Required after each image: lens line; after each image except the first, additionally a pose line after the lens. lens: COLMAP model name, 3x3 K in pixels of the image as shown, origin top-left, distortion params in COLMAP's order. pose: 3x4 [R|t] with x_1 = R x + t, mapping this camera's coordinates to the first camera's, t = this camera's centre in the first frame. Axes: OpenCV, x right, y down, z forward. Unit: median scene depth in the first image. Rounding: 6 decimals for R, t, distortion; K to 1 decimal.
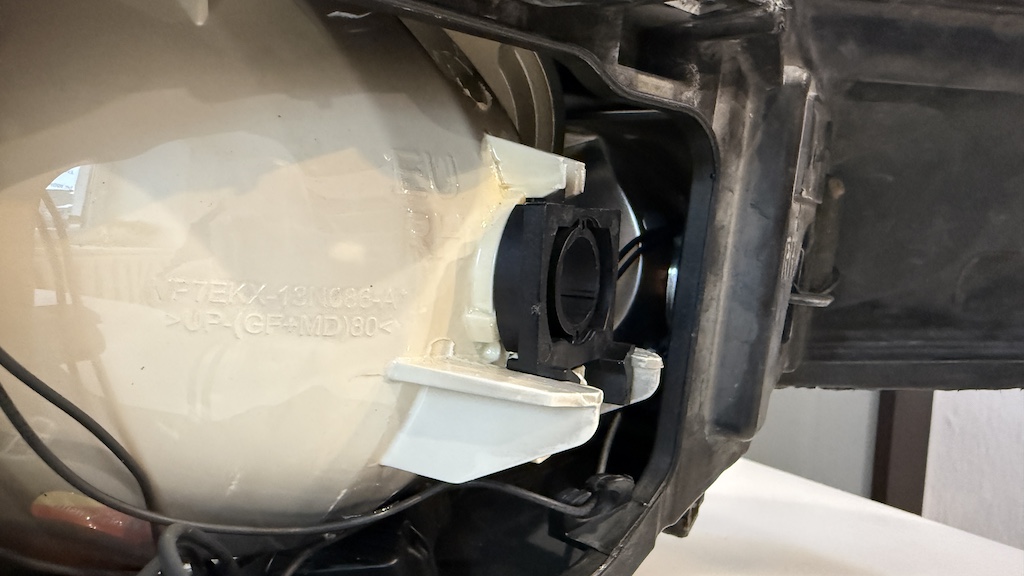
lens RADIAL K [[726.2, 0, 408.0], [0, 726.2, 286.3], [0, 0, 1]] dist [-0.000084, 0.001018]
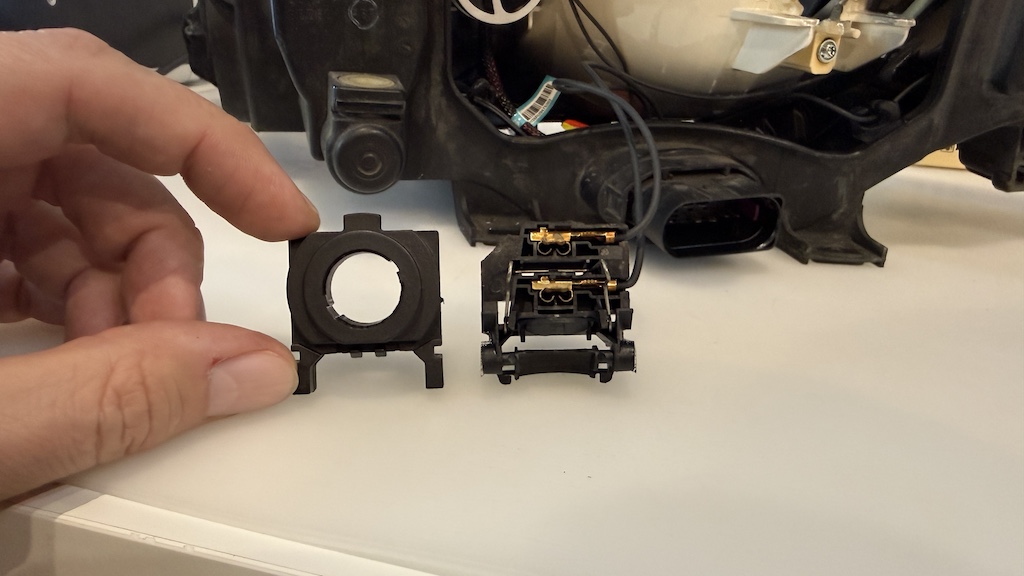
lens RADIAL K [[736.5, 0, 498.3], [0, 736.5, 292.0], [0, 0, 1]] dist [0.002095, -0.001092]
pose [[0.766599, 0.232403, -0.598594, 0.749745], [-0.046148, 0.949736, 0.309632, 0.201819], [0.640466, -0.209740, 0.738792, -0.978199]]
